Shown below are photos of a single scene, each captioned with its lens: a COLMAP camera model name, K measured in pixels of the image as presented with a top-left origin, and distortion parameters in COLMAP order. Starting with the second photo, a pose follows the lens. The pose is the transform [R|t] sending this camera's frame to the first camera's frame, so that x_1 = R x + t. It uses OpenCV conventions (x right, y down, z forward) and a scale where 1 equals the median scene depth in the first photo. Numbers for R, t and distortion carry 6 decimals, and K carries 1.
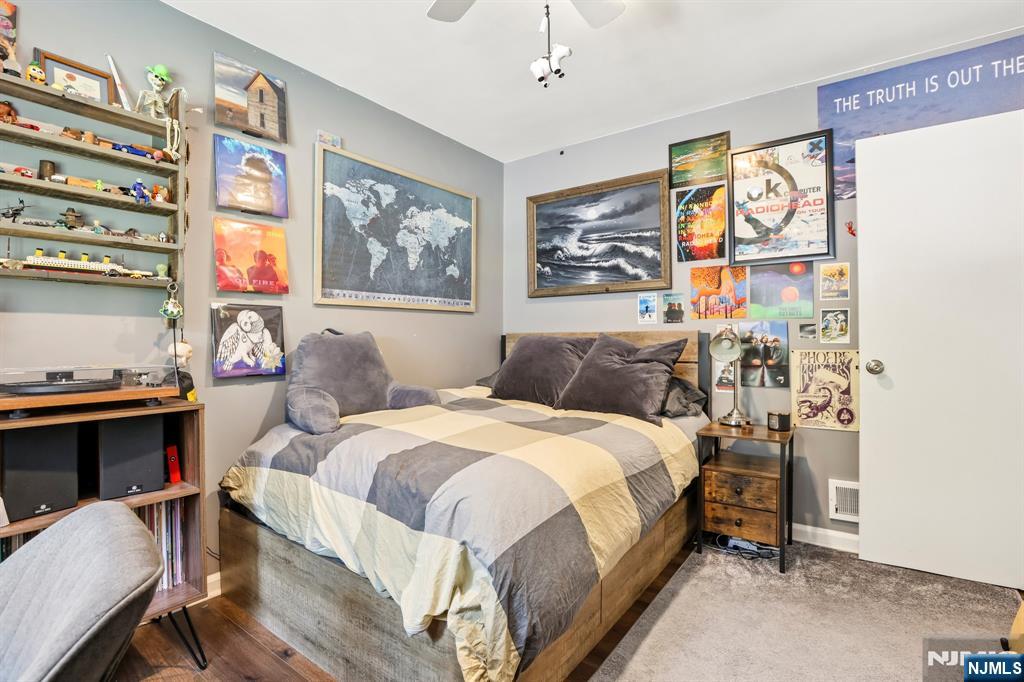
lens RADIAL K [[488.6, 0, 507.0], [0, 488.6, 341.4], [0, 0, 1]] dist [-0.017383, 0.001350]
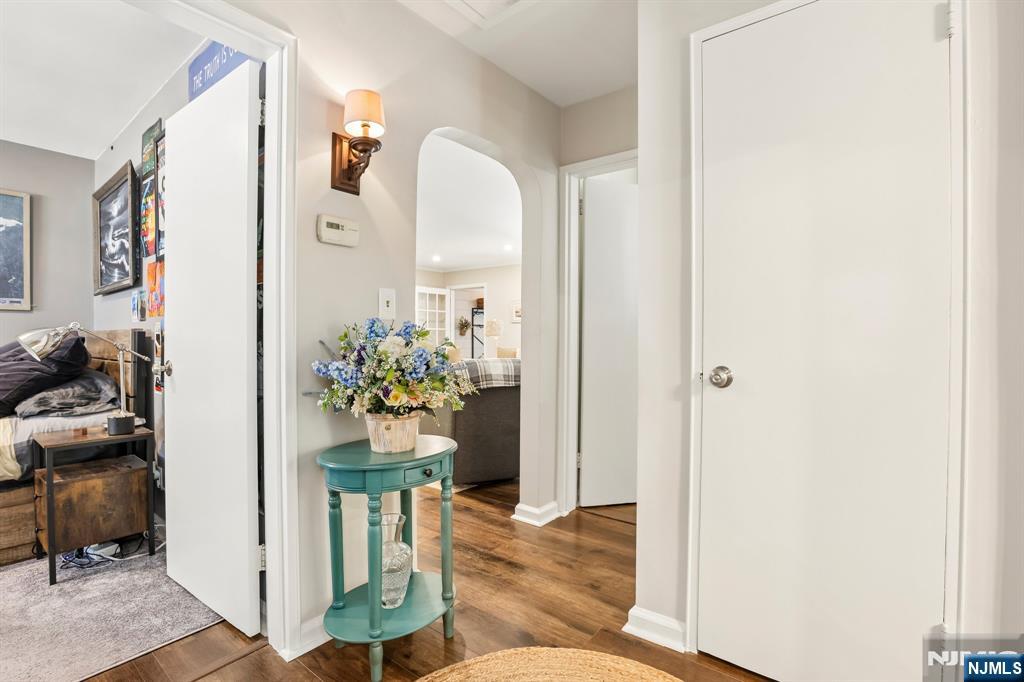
lens RADIAL K [[488.6, 0, 507.0], [0, 488.6, 341.4], [0, 0, 1]] dist [-0.017383, 0.001350]
pose [[0.998947, 0.004658, -0.045645, 1.198945], [-0.004785, 0.999985, -0.002669, 0.000764], [0.045632, 0.002884, 0.998954, 0.082402]]
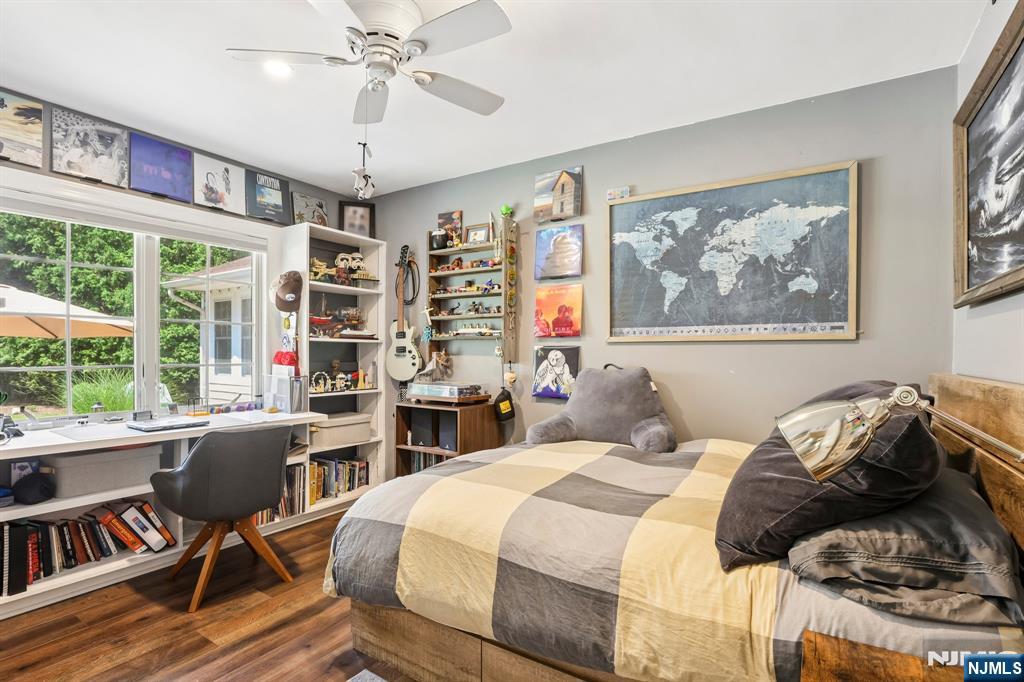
lens RADIAL K [[484.6, 0, 535.6], [0, 484.6, 367.2], [0, 0, 1]] dist [-0.029295, 0.001482]
pose [[0.103684, 0.039476, -0.993827, 0.665267], [-0.010141, 0.999202, 0.038631, -0.054666], [0.994559, 0.006073, 0.104002, 0.640941]]
